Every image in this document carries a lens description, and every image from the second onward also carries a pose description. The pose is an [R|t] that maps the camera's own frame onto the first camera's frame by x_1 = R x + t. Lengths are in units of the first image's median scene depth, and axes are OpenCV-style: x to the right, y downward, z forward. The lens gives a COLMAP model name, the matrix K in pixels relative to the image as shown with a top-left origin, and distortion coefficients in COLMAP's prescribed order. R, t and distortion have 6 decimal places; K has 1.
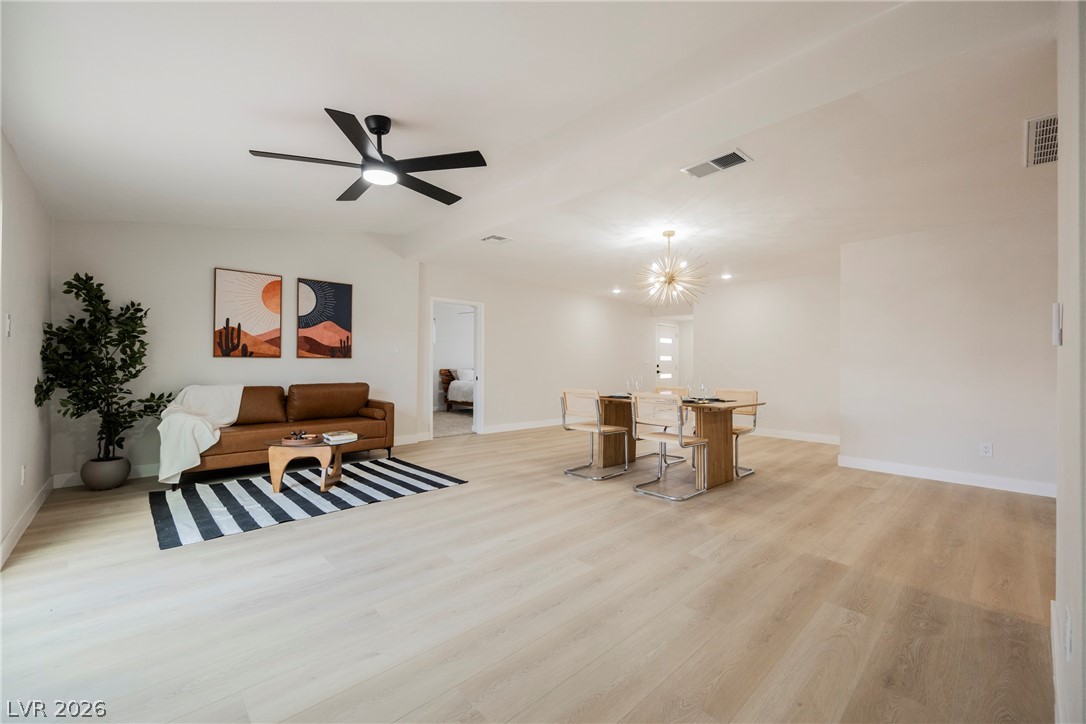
lens RADIAL K [[444.4, 0, 543.0], [0, 444.4, 362.0], [0, 0, 1]] dist [-0.001610, -0.000117]
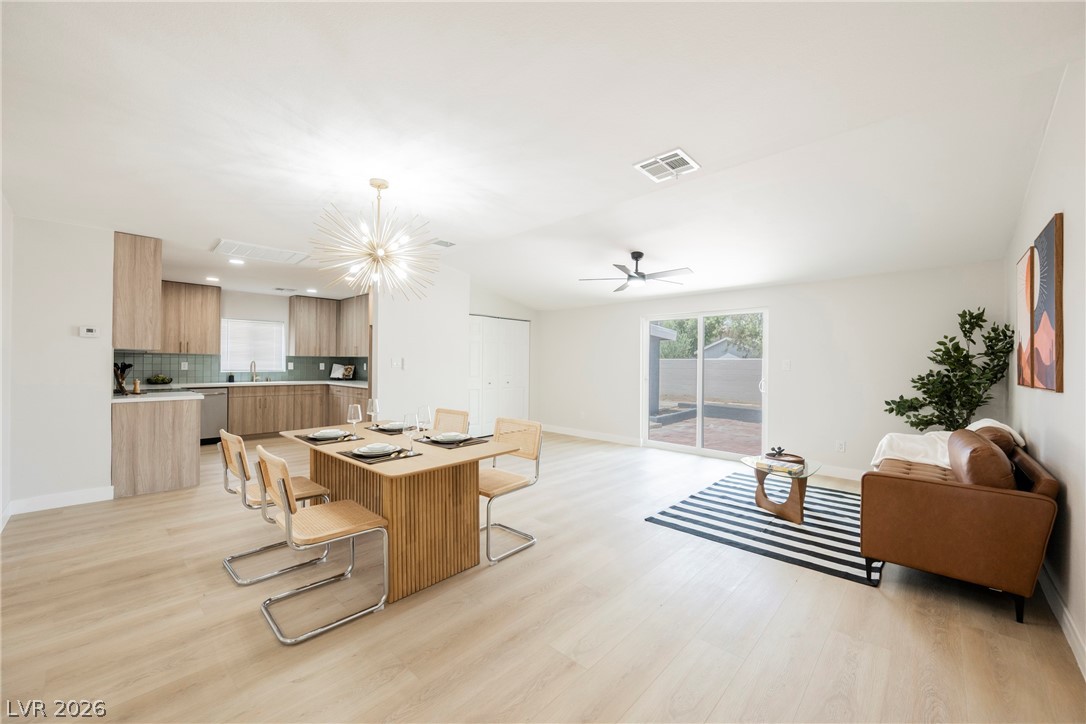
lens RADIAL K [[422.9, 0, 543.0], [0, 422.9, 362.0], [0, 0, 1]] dist [-0.000377, 0.000192]
pose [[-0.998176, -0.016674, -0.058020, 0.072803], [-0.015992, 0.999798, -0.012204, -0.026149], [0.058212, -0.011254, -0.998241, 1.509515]]
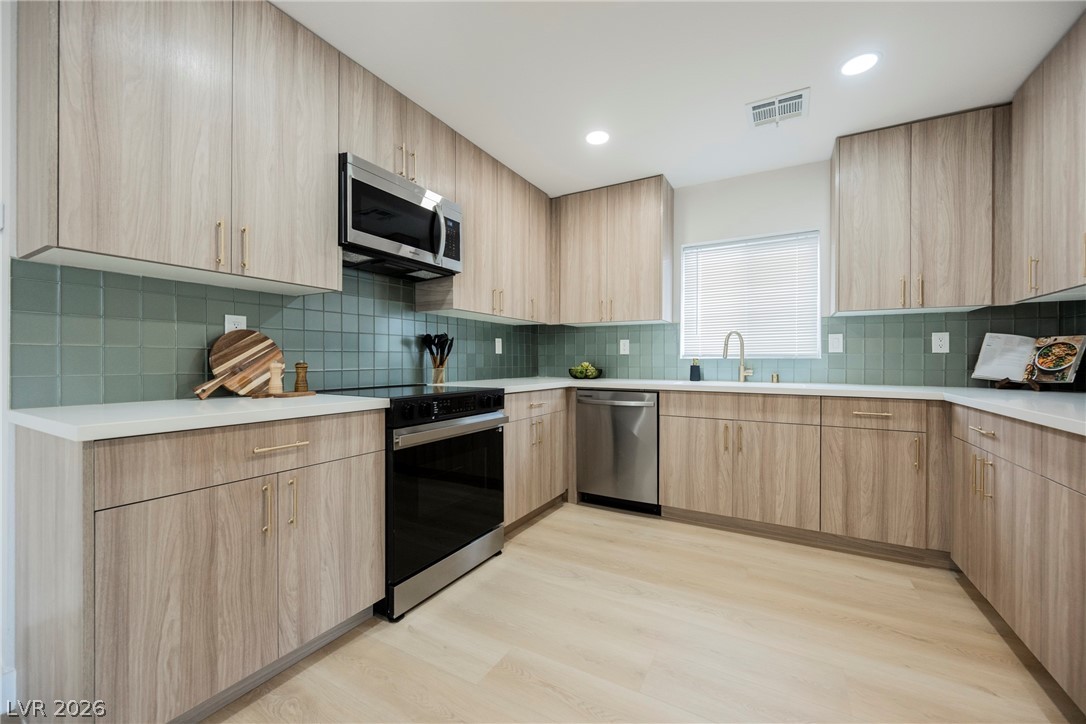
lens RADIAL K [[429.1, 0, 543.0], [0, 429.1, 362.0], [0, 0, 1]] dist [-0.001087, -0.000125]
pose [[-0.295134, -0.010100, 0.955402, 0.481422], [-0.010846, 0.999915, 0.007221, 0.011309], [-0.955394, -0.008232, -0.295218, 0.418523]]
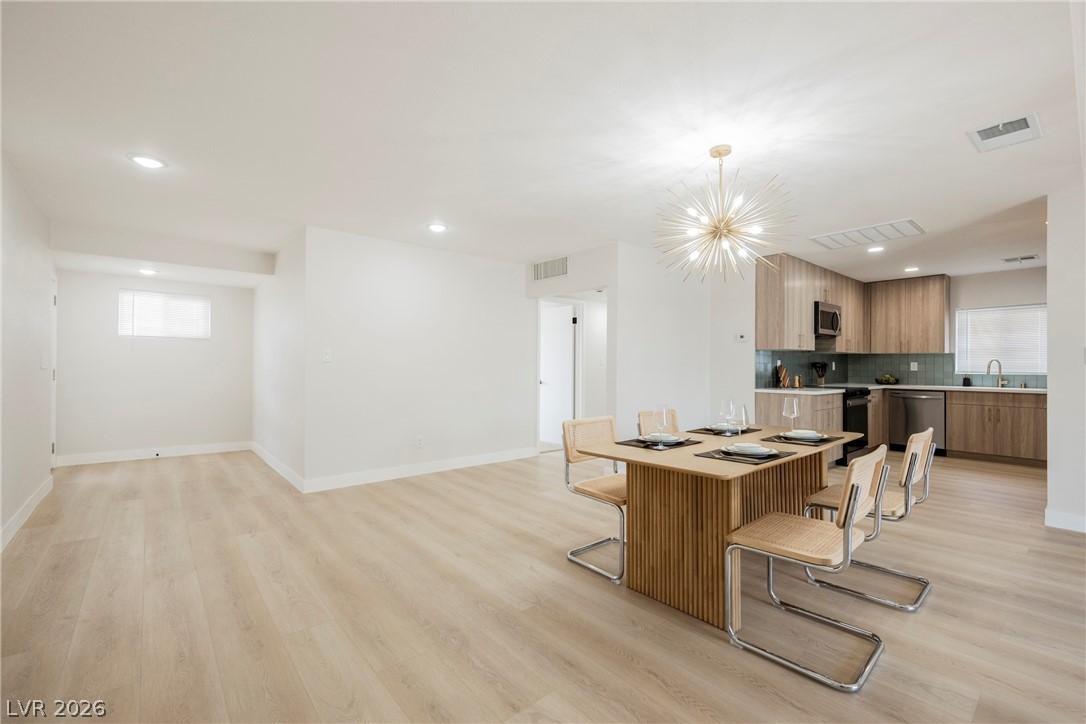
lens RADIAL K [[461.1, 0, 549.3], [0, 461.1, 363.0], [0, 0, 1]] dist [-0.000238, 0.000021]
pose [[0.046672, -0.003478, 0.998904, -0.299538], [-0.011688, 0.999924, 0.004028, -0.014472], [-0.998842, -0.011863, 0.046627, 1.107910]]
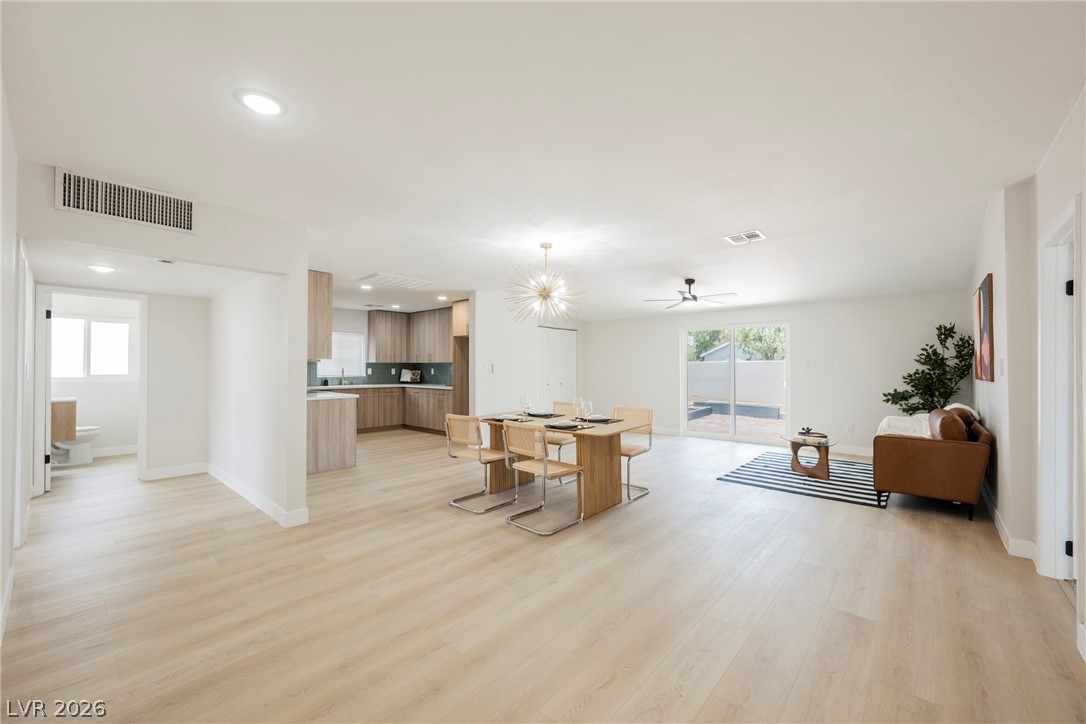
lens RADIAL K [[429.1, 0, 543.0], [0, 429.1, 362.0], [0, 0, 1]] dist [-0.001087, -0.000125]
pose [[-0.996675, -0.008005, -0.081090, 0.336718], [-0.006358, 0.999768, -0.020556, -0.022402], [0.081236, -0.019972, -0.996495, 1.769671]]
